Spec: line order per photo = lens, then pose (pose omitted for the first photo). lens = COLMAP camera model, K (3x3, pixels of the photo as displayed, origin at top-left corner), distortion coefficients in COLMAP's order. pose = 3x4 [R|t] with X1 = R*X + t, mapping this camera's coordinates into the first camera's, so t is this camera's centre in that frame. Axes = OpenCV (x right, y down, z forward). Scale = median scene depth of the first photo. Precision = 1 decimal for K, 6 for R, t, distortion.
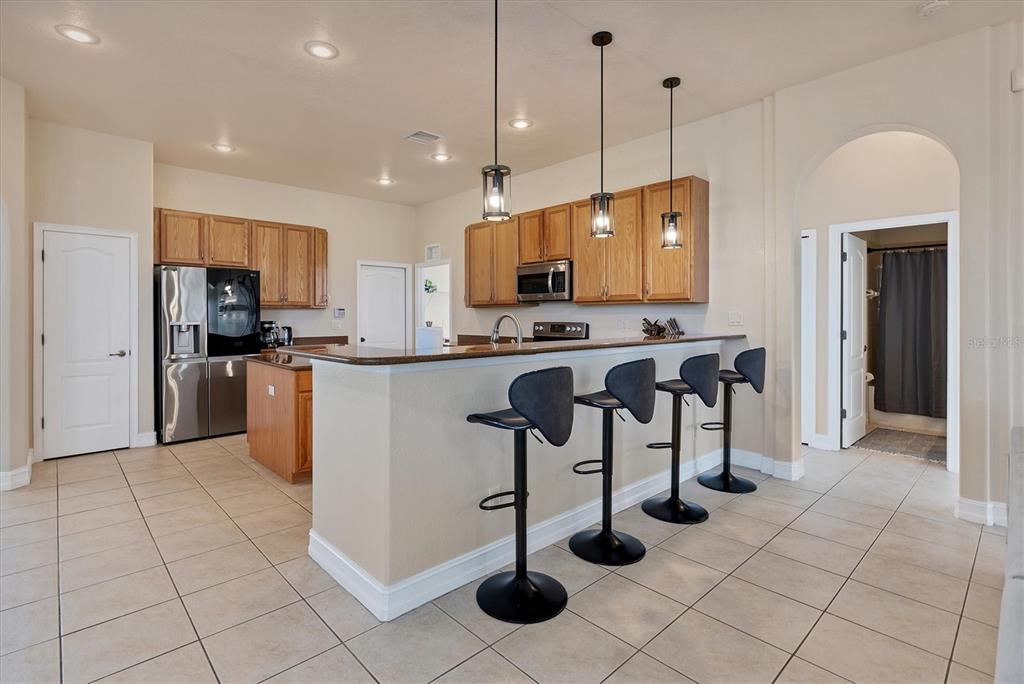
lens RADIAL K [[479.8, 0, 492.8], [0, 479.8, 316.0], [0, 0, 1]] dist [-0.002979, -0.000398]
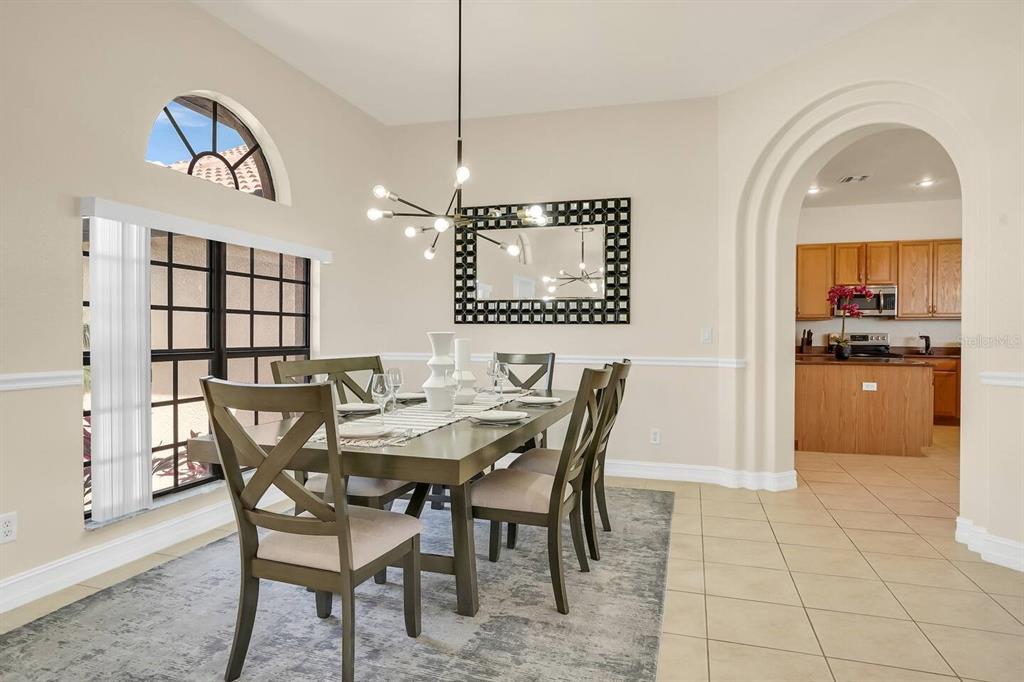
lens RADIAL K [[578.4, 0, 512.0], [0, 578.4, 341.0], [0, 0, 1]] dist [0.001020, 0.000800]
pose [[0.860421, 0.001722, 0.509580, -1.433214], [-0.007101, 0.999938, 0.008610, 0.027533], [-0.509534, -0.011027, 0.860380, 0.157846]]
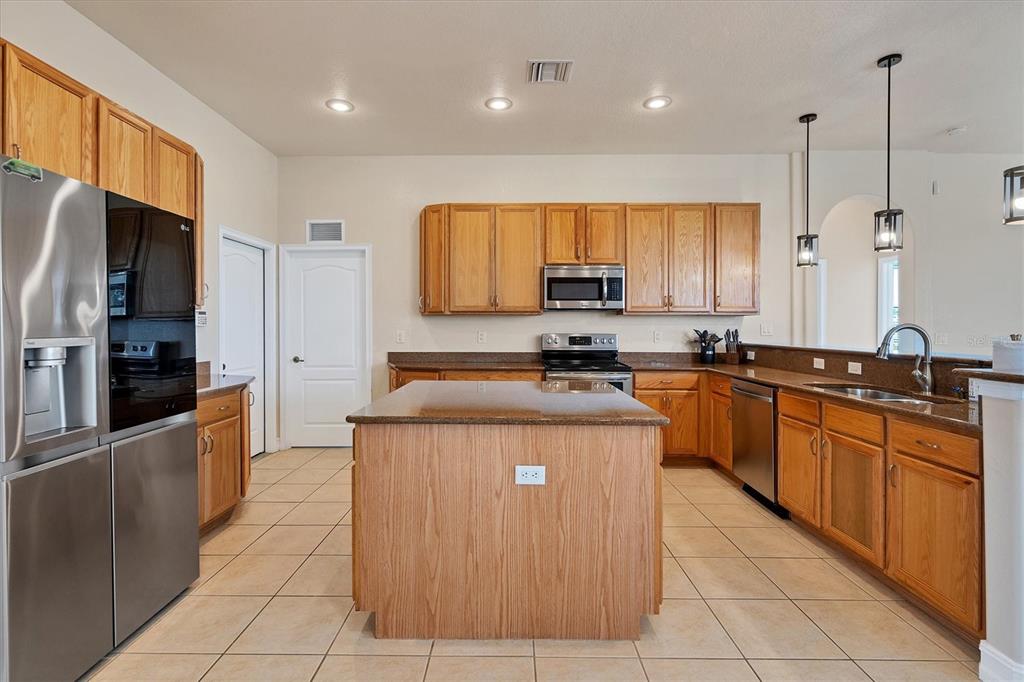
lens RADIAL K [[476.9, 0, 500.8], [0, 476.9, 328.6], [0, 0, 1]] dist [-0.001729, 0.000200]
pose [[0.688337, 0.002228, 0.725388, -0.613300], [-0.002695, 0.999996, -0.000513, 0.004325], [-0.725386, -0.001602, 0.688340, 0.499991]]
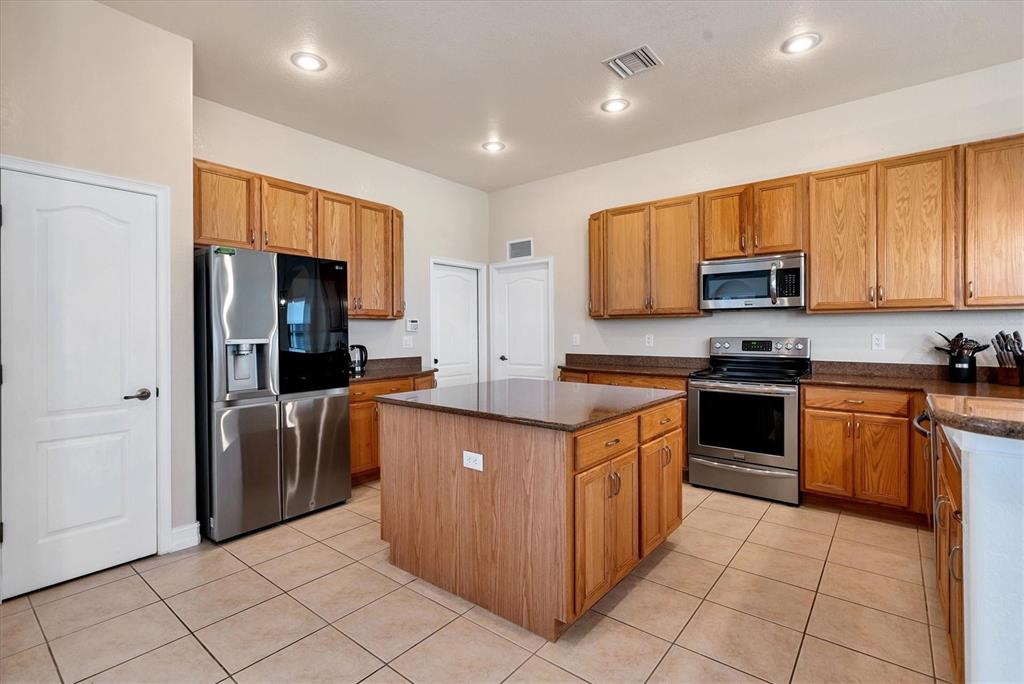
lens RADIAL K [[476.9, 0, 500.8], [0, 476.9, 329.6], [0, 0, 1]] dist [-0.001729, 0.000200]
pose [[0.989960, -0.001687, 0.141337, -0.371304], [0.002199, 0.999992, -0.003465, 0.002515], [-0.141330, 0.003741, 0.989955, 0.318635]]
